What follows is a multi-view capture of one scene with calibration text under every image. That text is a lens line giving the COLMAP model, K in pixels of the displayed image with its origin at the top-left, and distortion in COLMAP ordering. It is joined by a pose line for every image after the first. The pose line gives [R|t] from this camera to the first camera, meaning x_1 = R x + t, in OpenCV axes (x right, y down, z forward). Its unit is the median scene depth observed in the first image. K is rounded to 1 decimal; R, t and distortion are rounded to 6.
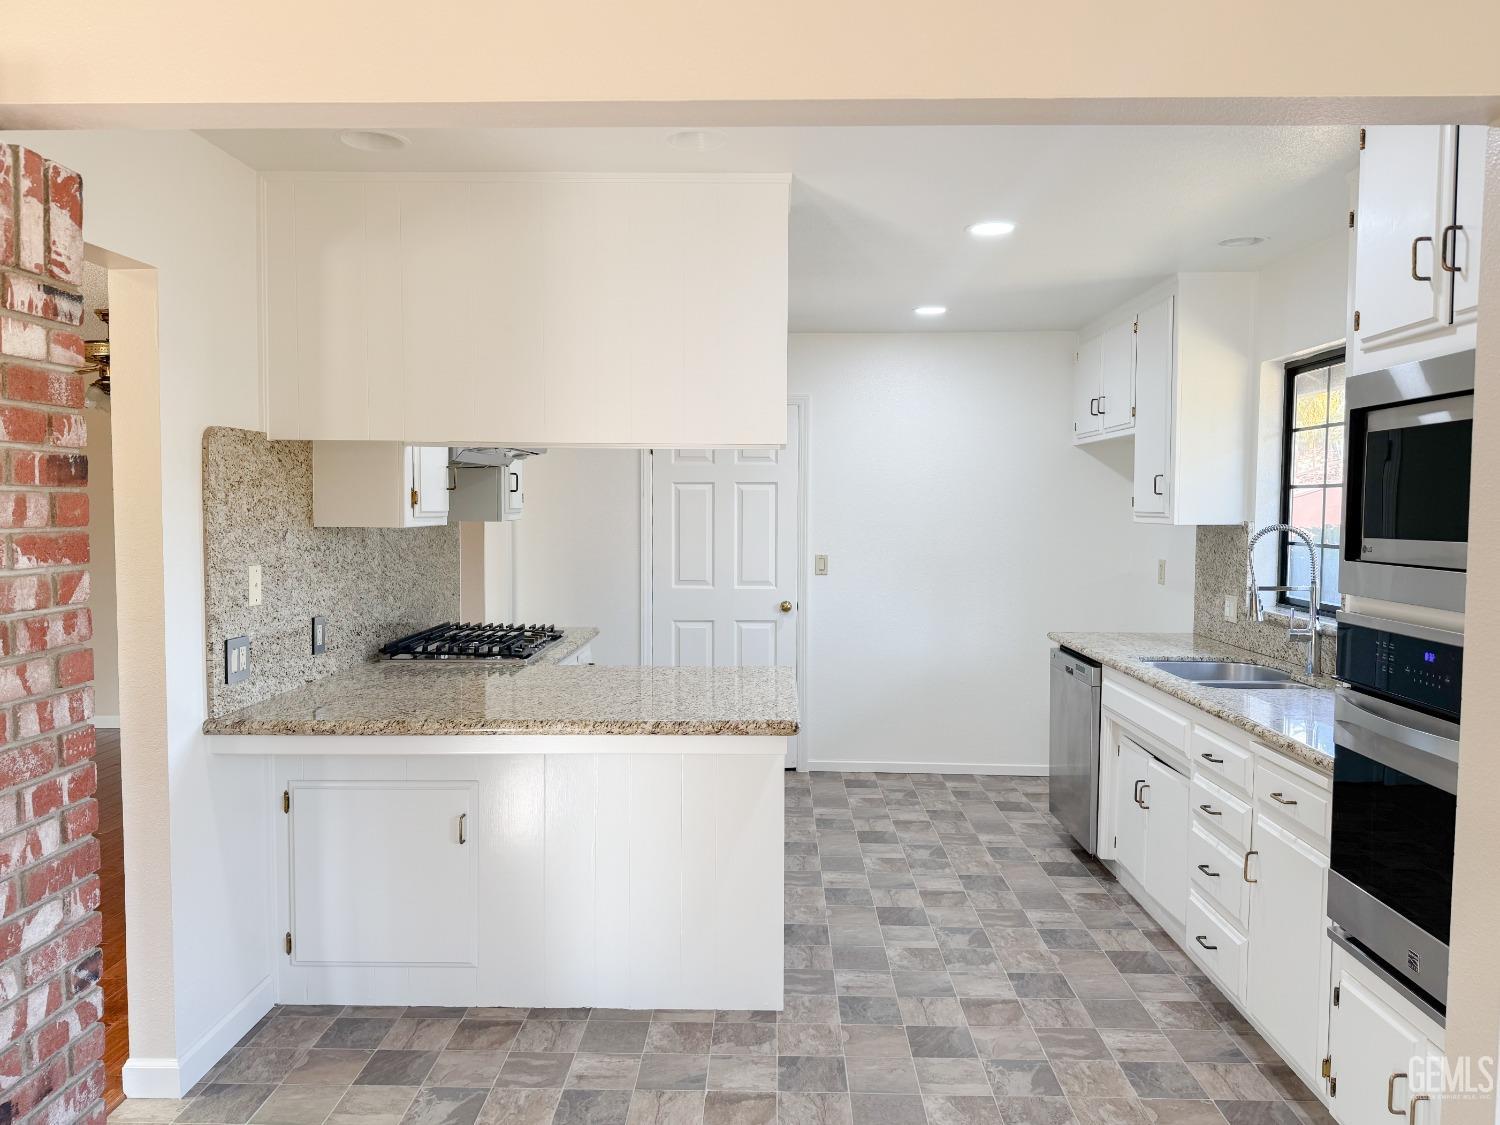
lens RADIAL K [[1076.2, 0, 745.4], [0, 1076.2, 557.8], [0, 0, 1]] dist [0.054551, -0.089743]
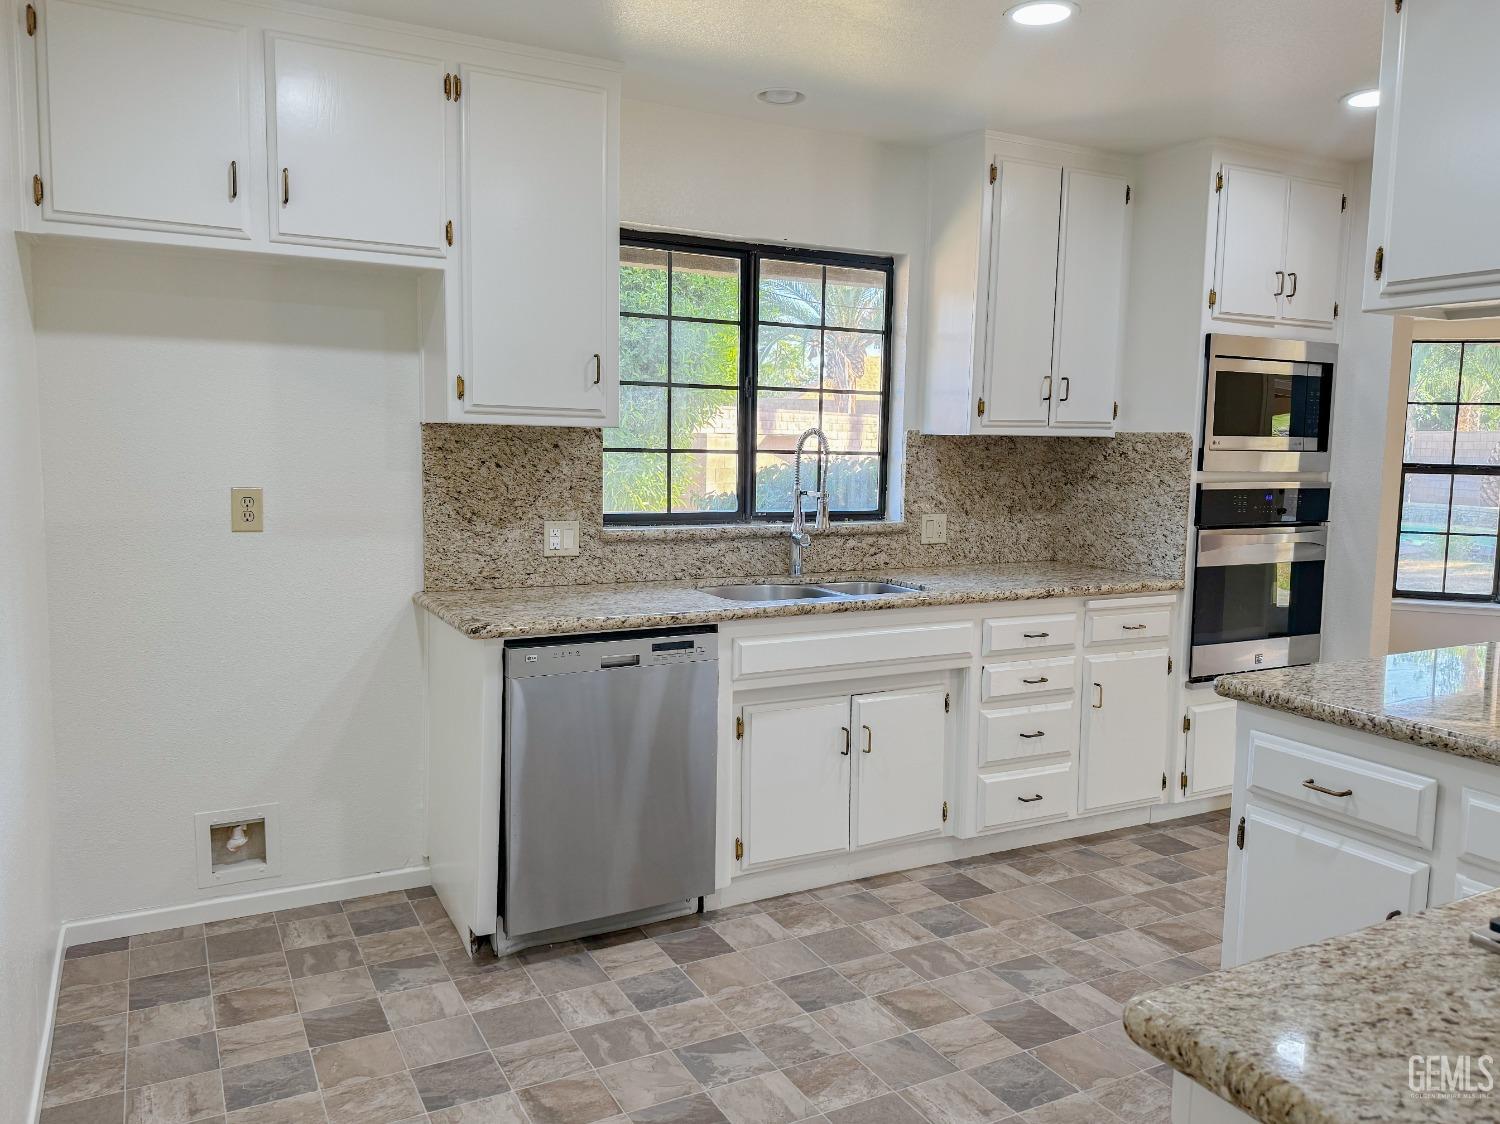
lens RADIAL K [[1142.9, 0, 755.2], [0, 1142.9, 552.0], [0, 0, 1]] dist [0.065843, -0.026521]
pose [[-0.504865, -0.103303, 0.856995, -0.342191], [0.020598, 0.991089, 0.131601, -0.051235], [-0.862953, 0.084093, -0.498238, 1.437787]]
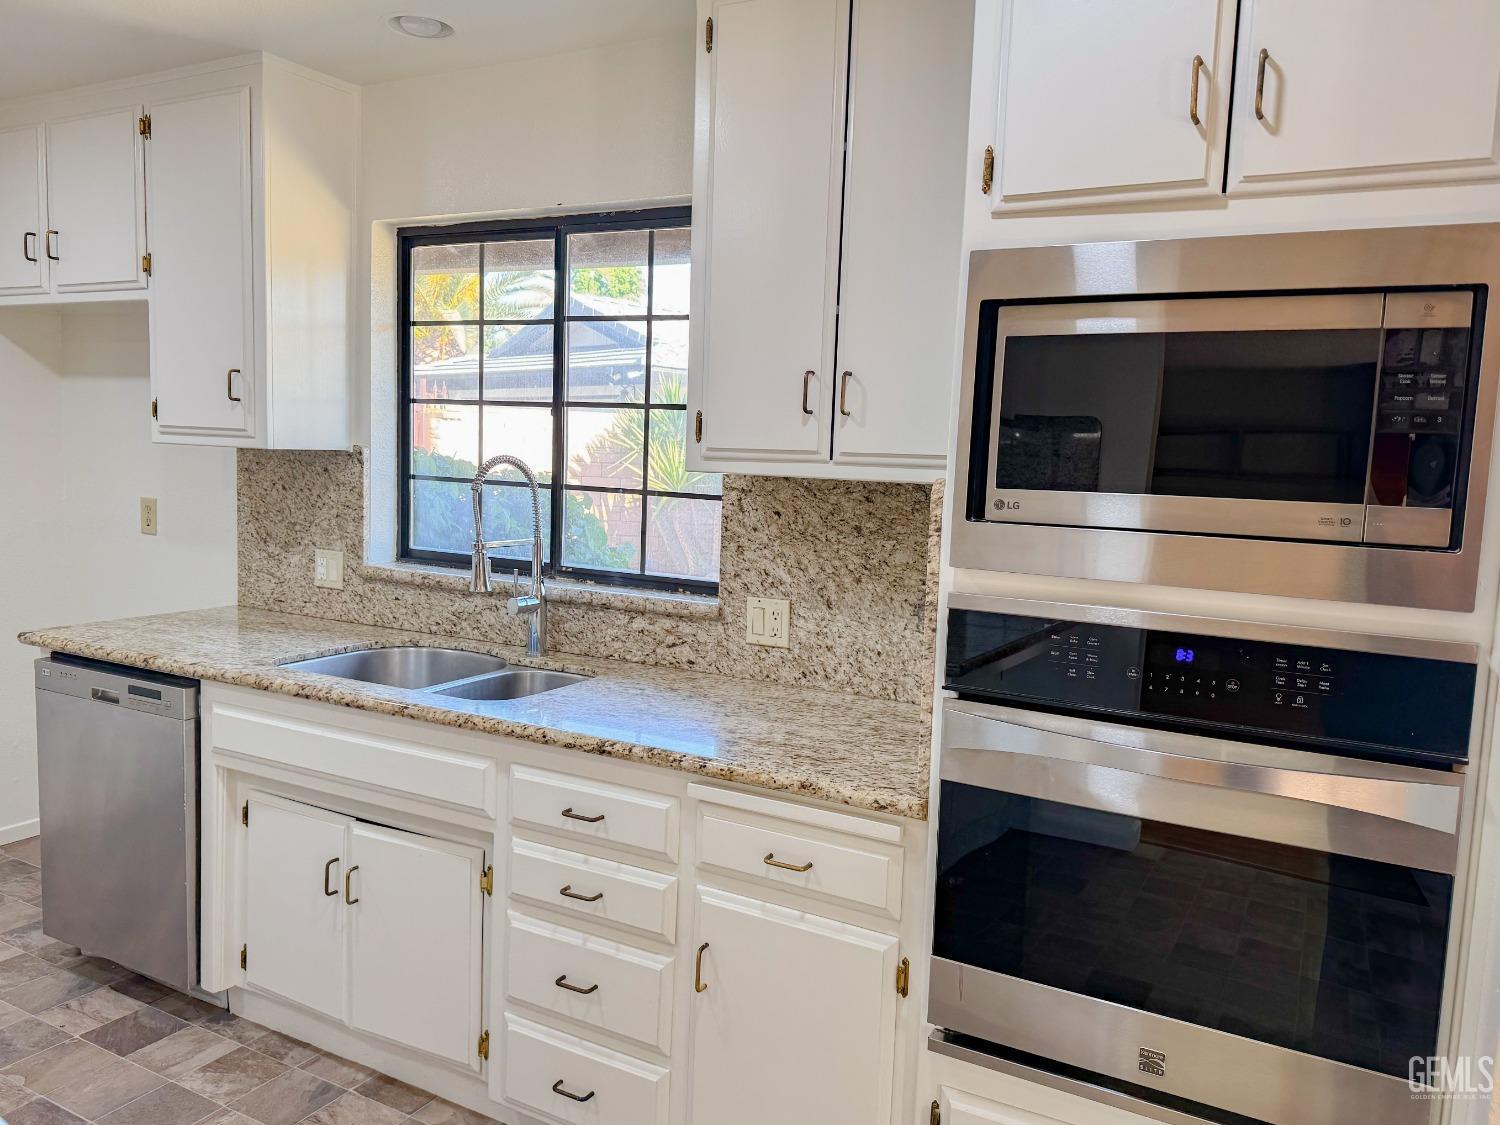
lens RADIAL K [[1122.6, 0, 758.0], [0, 1122.6, 557.3], [0, 0, 1]] dist [0.036830, -0.045295]
pose [[0.455911, -0.078769, 0.886533, -0.086607], [0.011016, 0.996499, 0.082874, -0.020564], [-0.889957, -0.028017, 0.455183, 0.466245]]
